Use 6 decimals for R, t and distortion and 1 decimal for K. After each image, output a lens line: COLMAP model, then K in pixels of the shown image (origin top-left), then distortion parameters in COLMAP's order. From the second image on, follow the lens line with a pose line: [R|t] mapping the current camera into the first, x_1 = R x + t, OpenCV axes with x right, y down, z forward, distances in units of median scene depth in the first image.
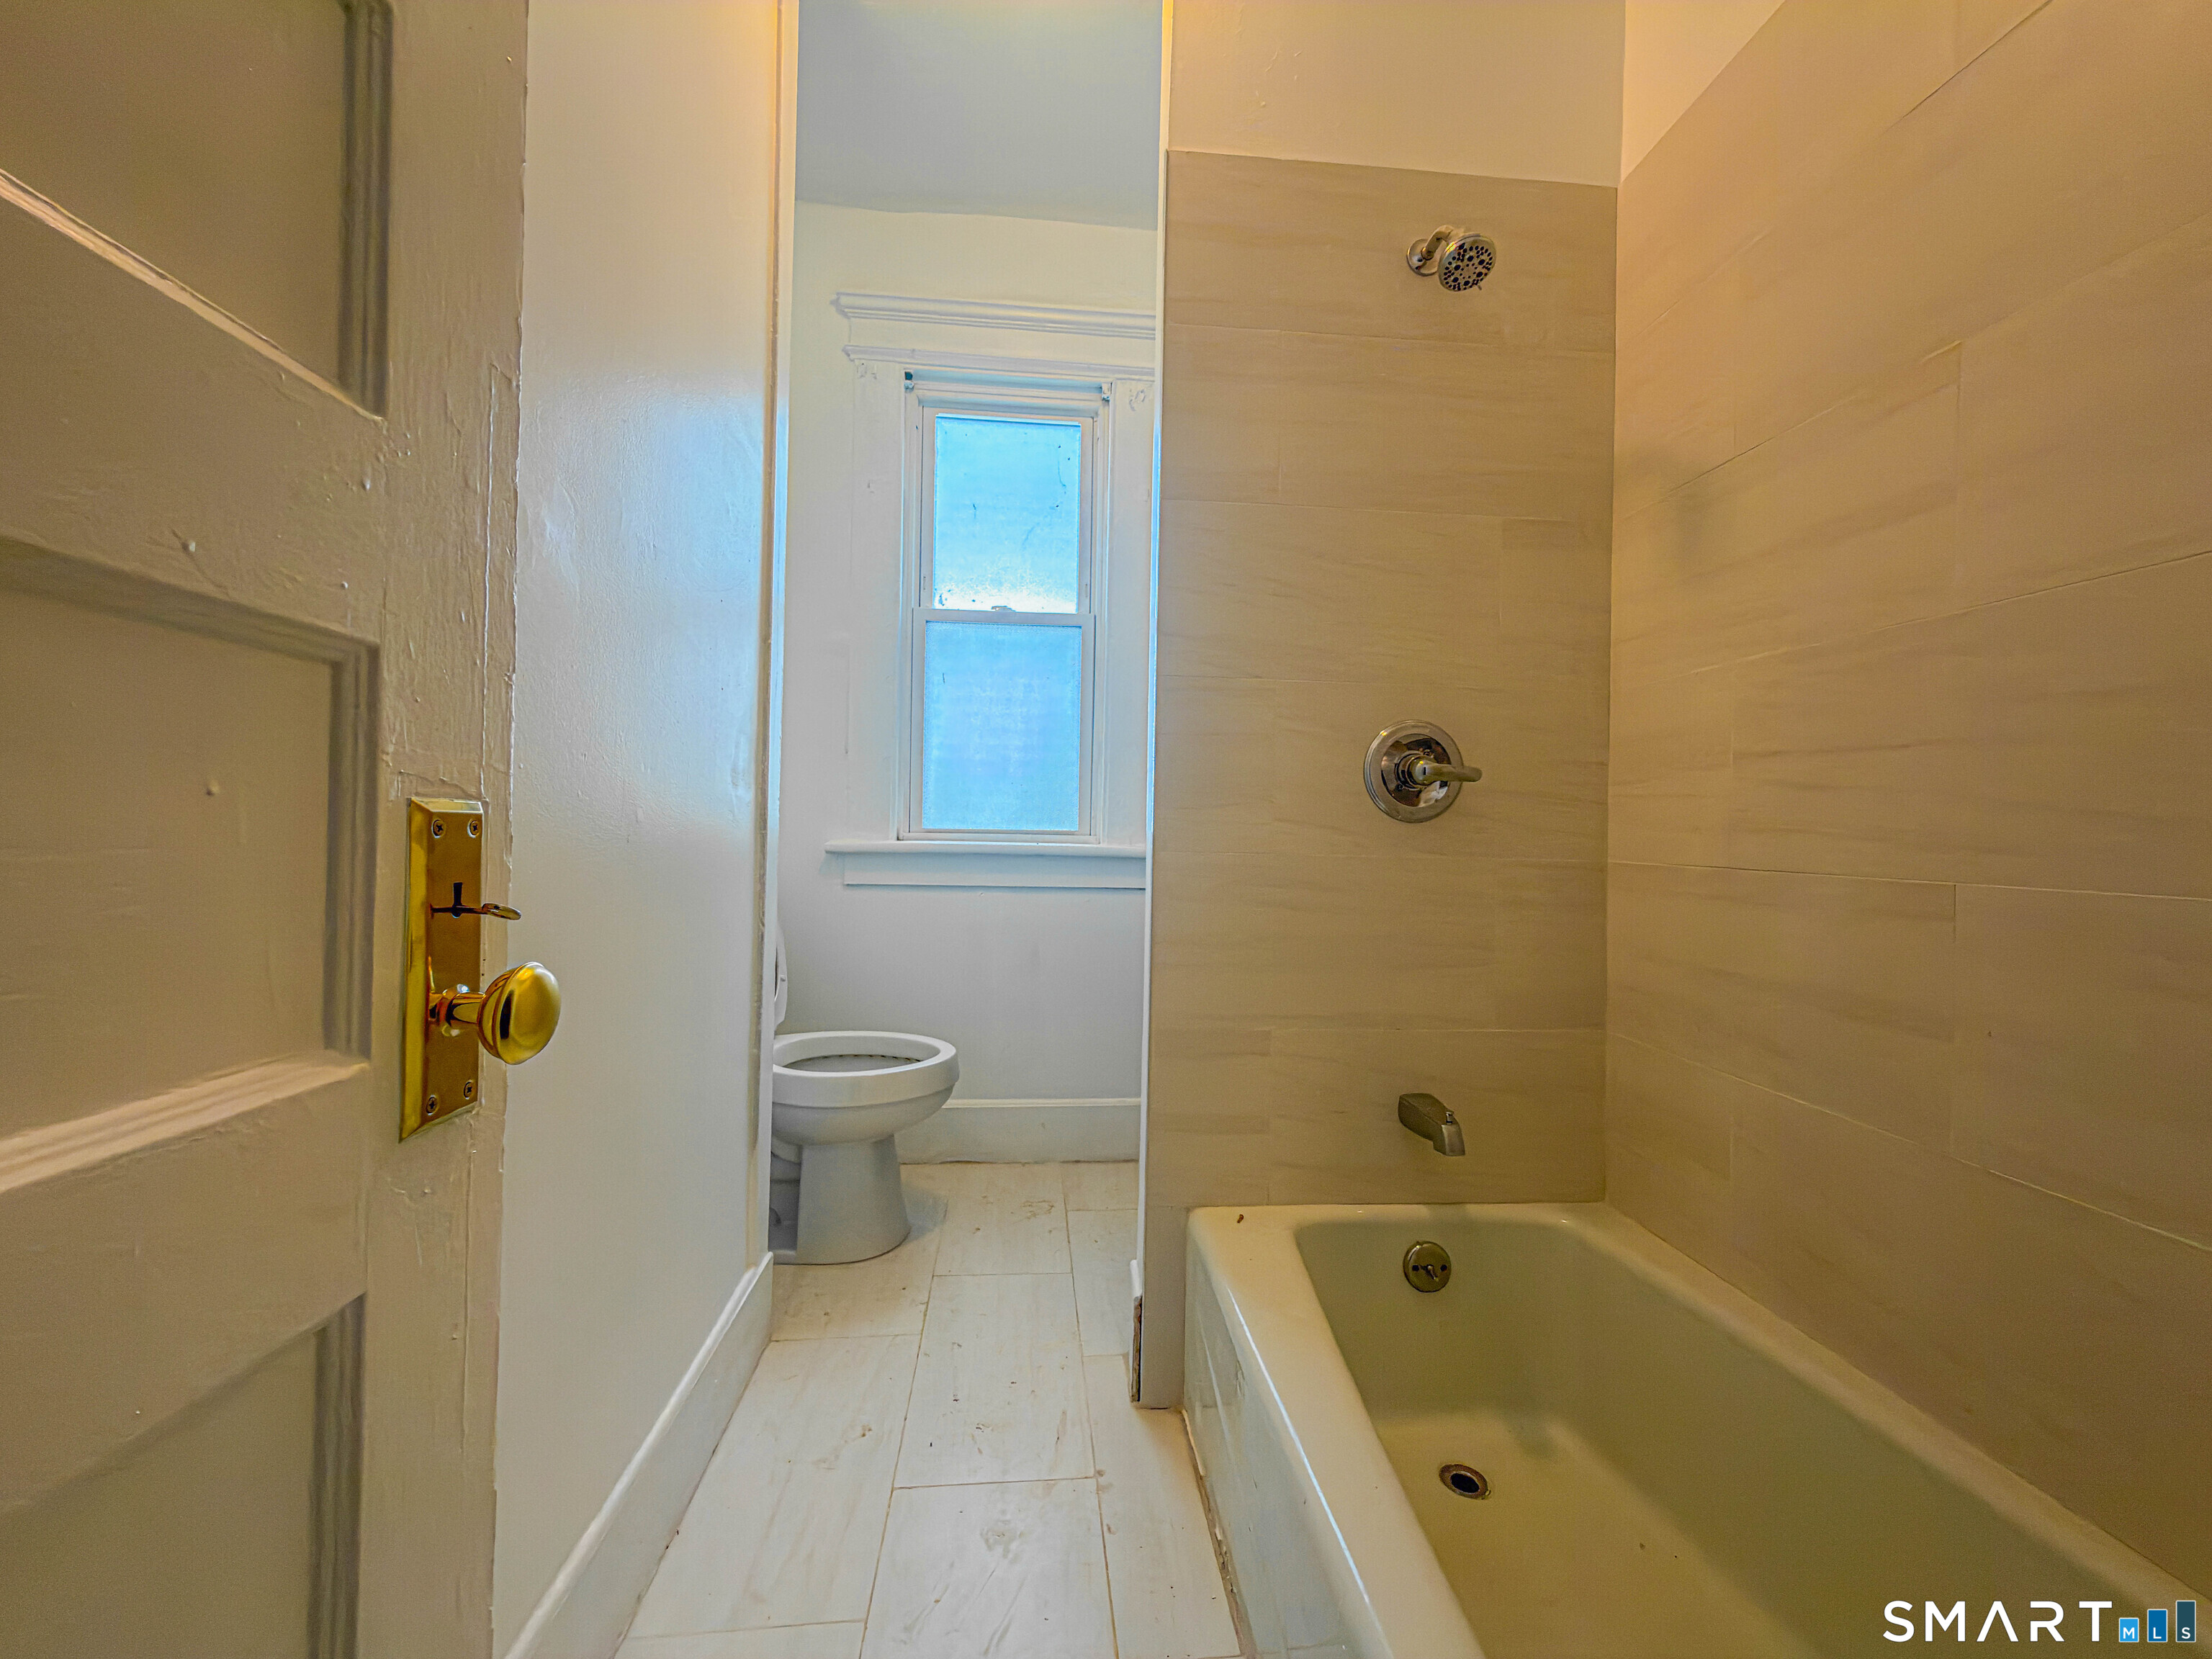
lens RADIAL K [[880.8, 0, 1110.2], [0, 880.8, 828.3], [0, 0, 1]] dist [0.002083, 0.000364]
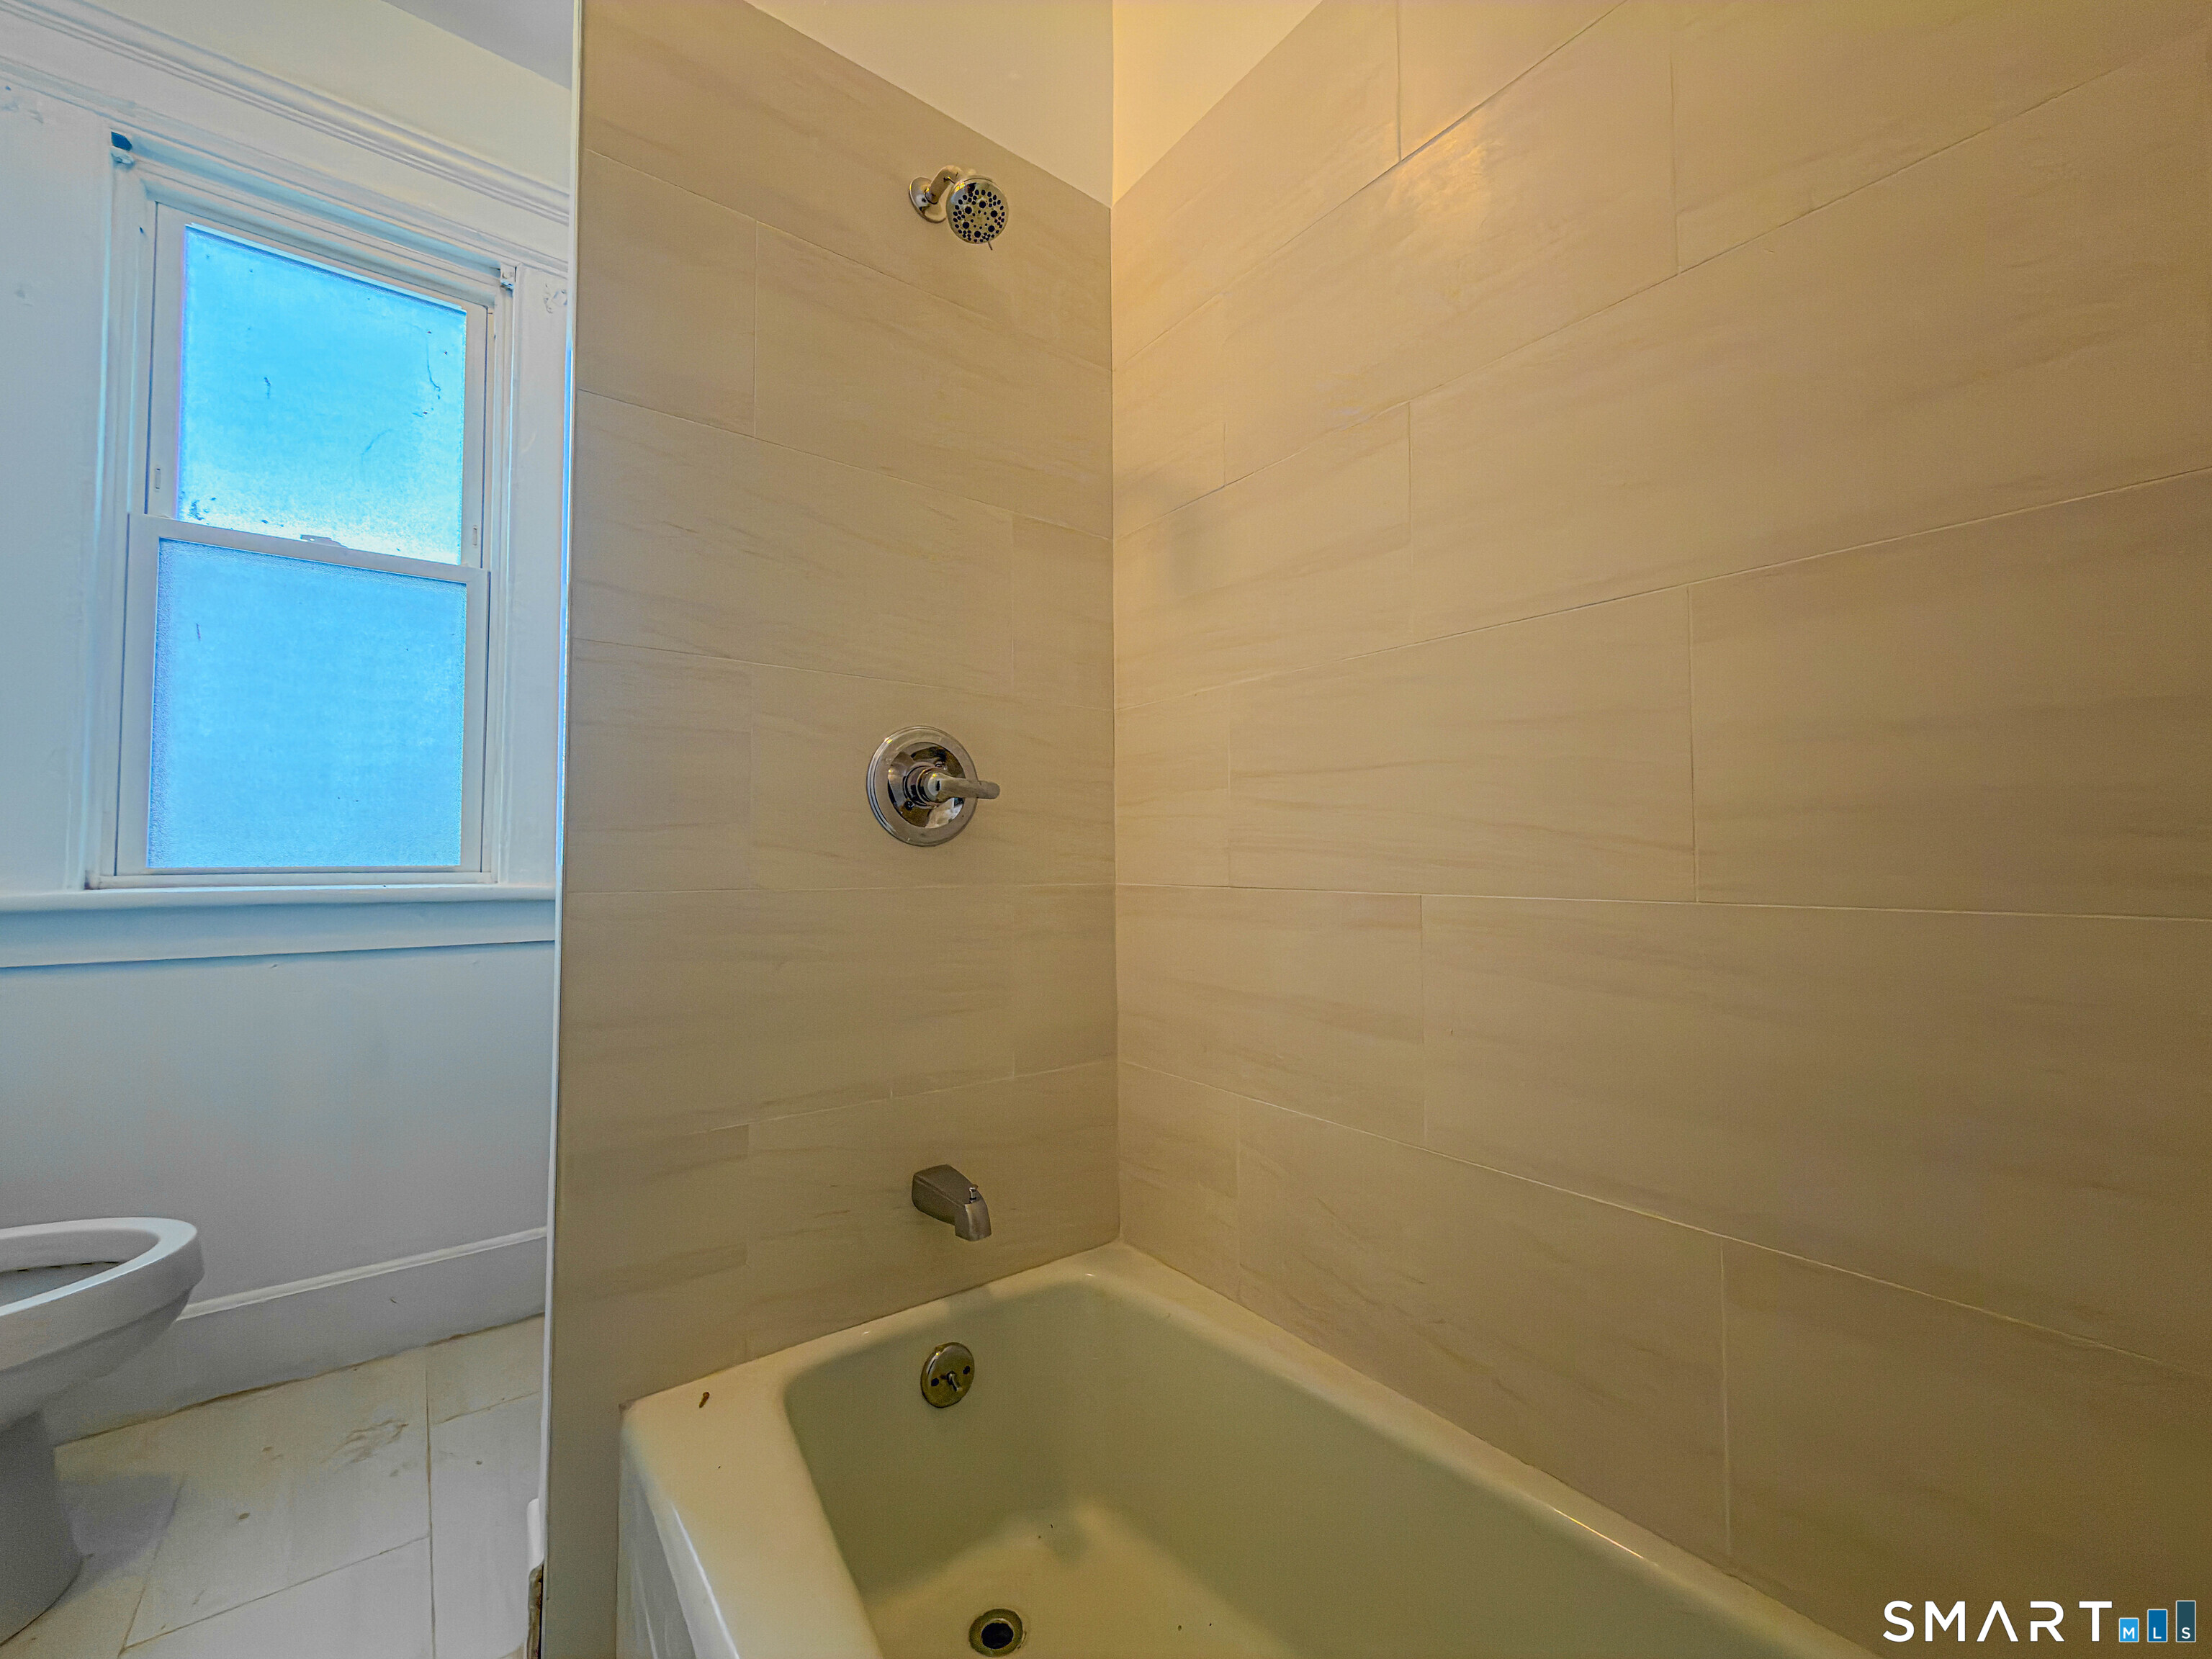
lens RADIAL K [[880.8, 0, 1110.2], [0, 880.8, 828.3], [0, 0, 1]] dist [0.002083, 0.000364]
pose [[0.841039, -0.000646, 0.540975, 0.034634], [0.017989, 0.999480, -0.026772, 0.002129], [-0.540676, 0.032248, 0.840613, 0.187001]]
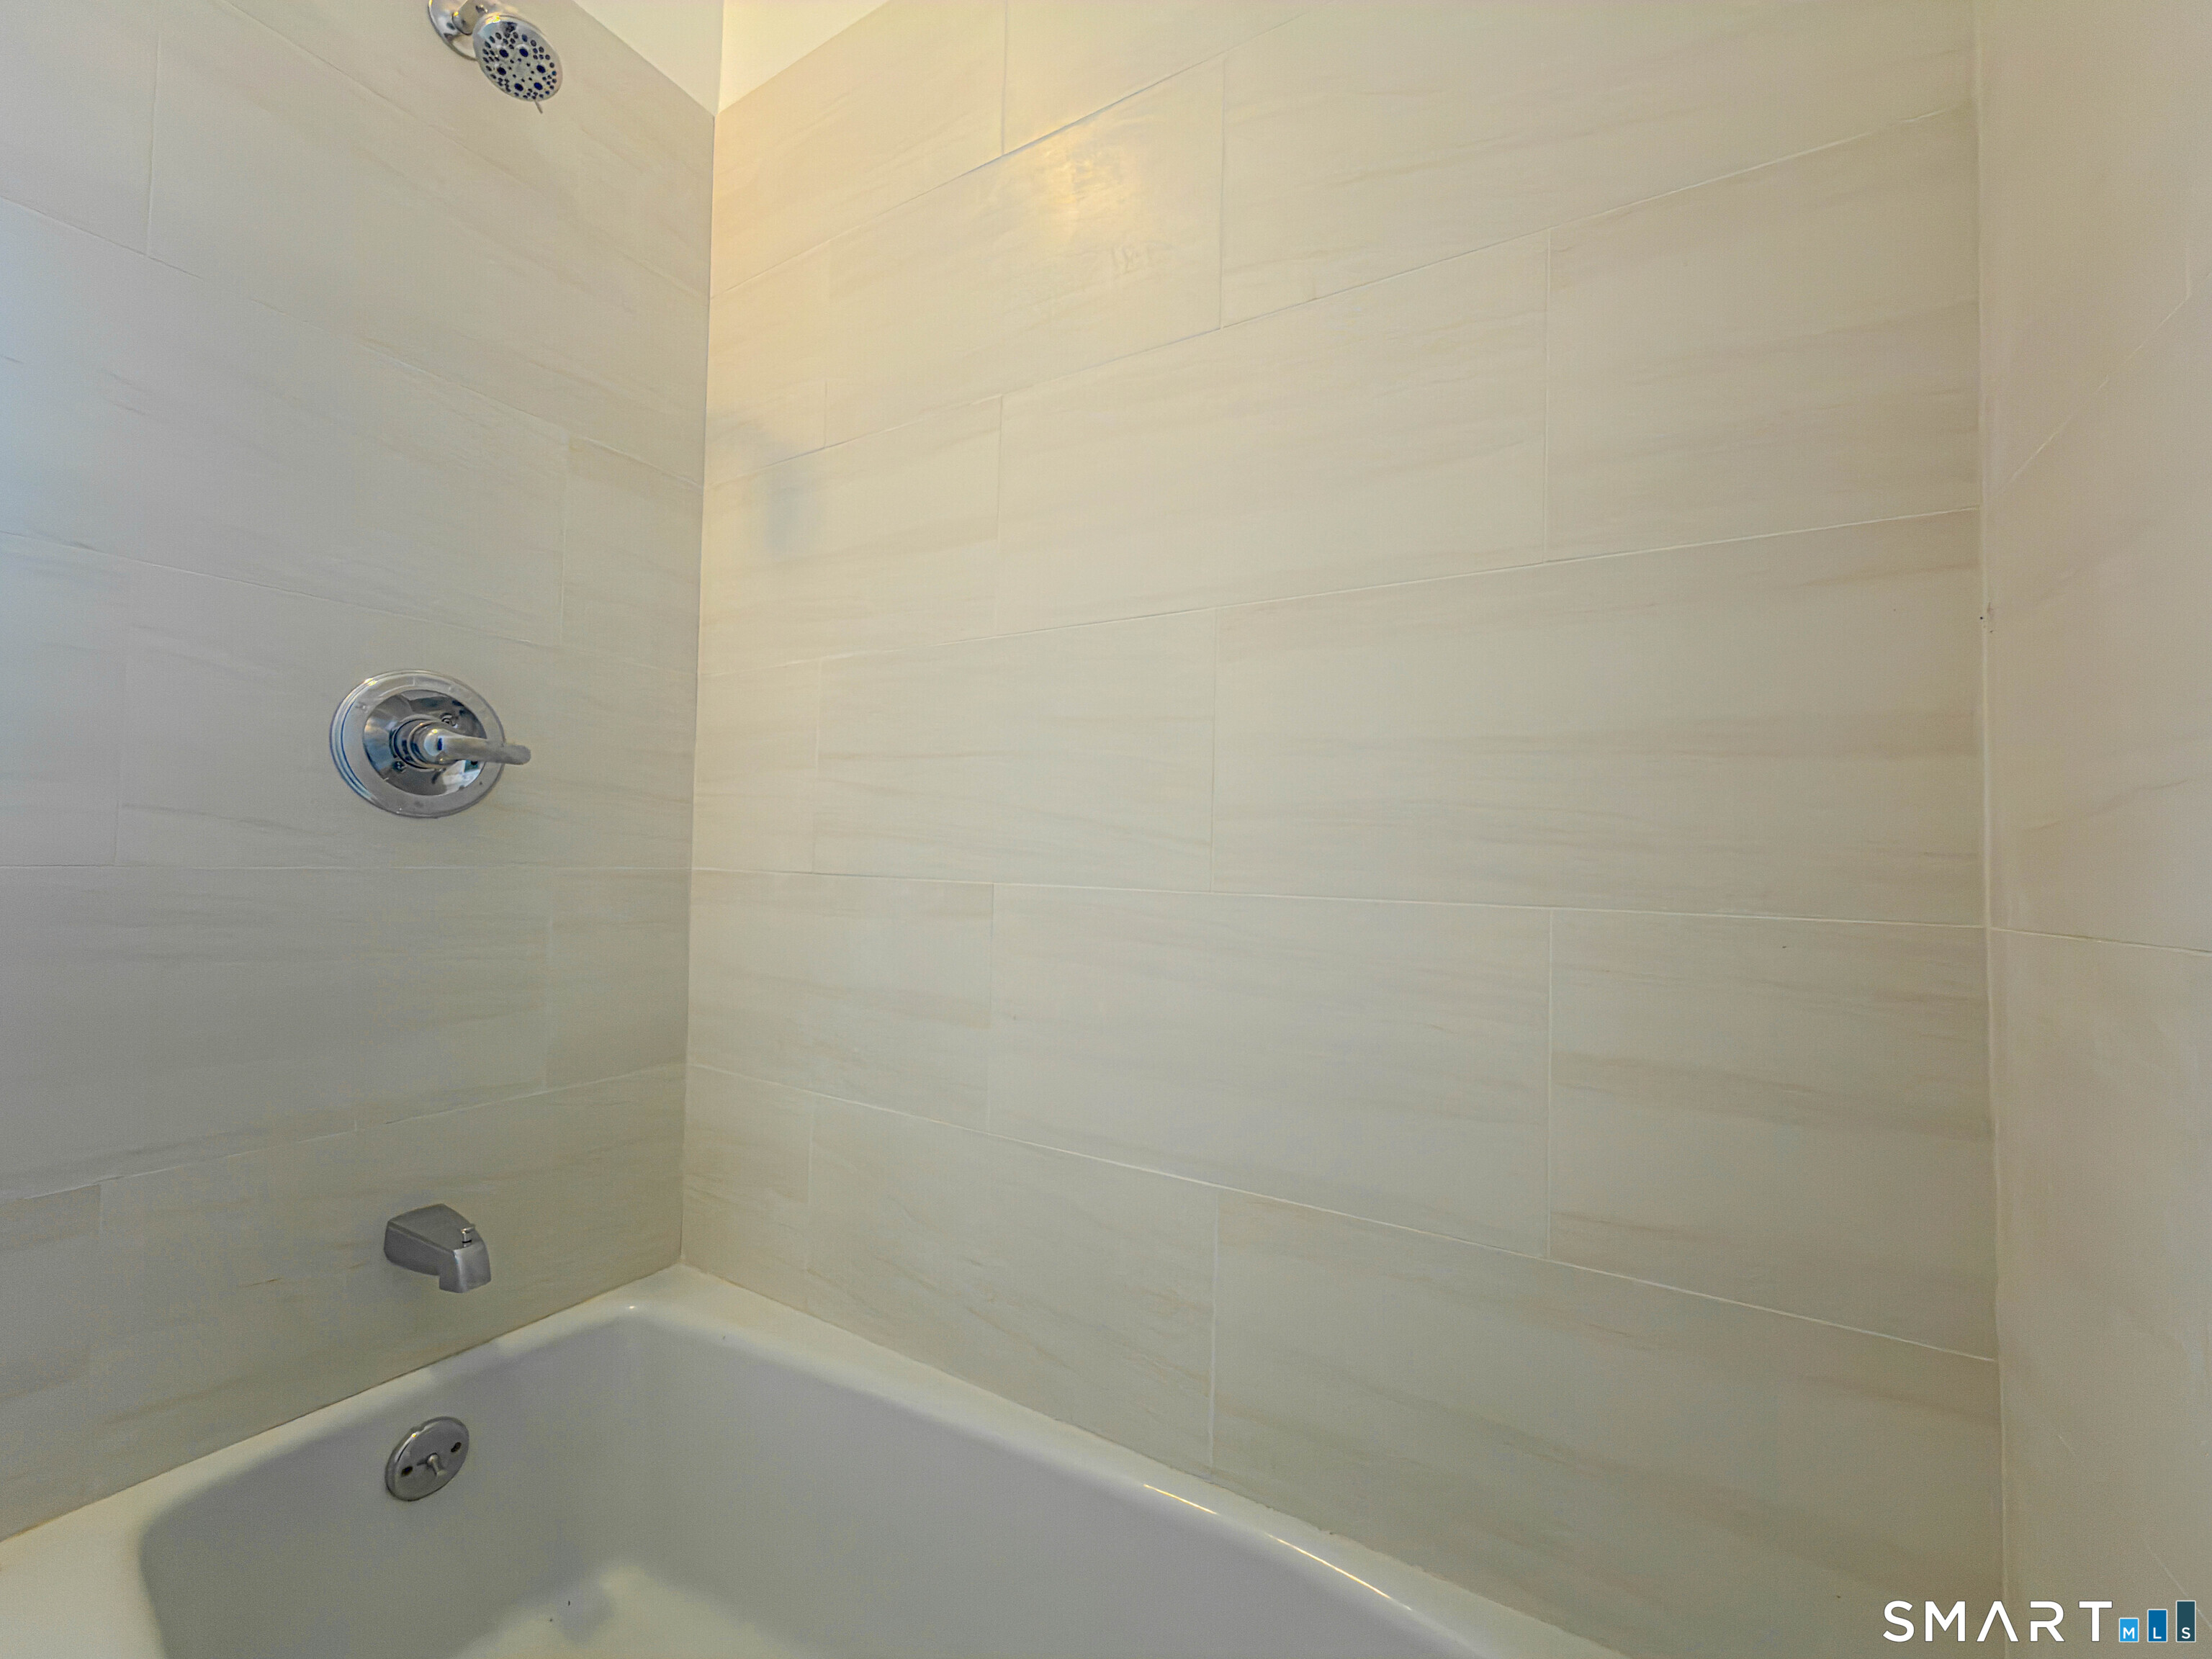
lens RADIAL K [[880.8, 0, 1110.2], [0, 880.8, 828.3], [0, 0, 1]] dist [0.002083, 0.000364]
pose [[0.581979, 0.019247, 0.812976, 0.094239], [-0.011120, 0.999815, -0.015710, 0.006664], [-0.813128, 0.000103, 0.582086, 0.153472]]
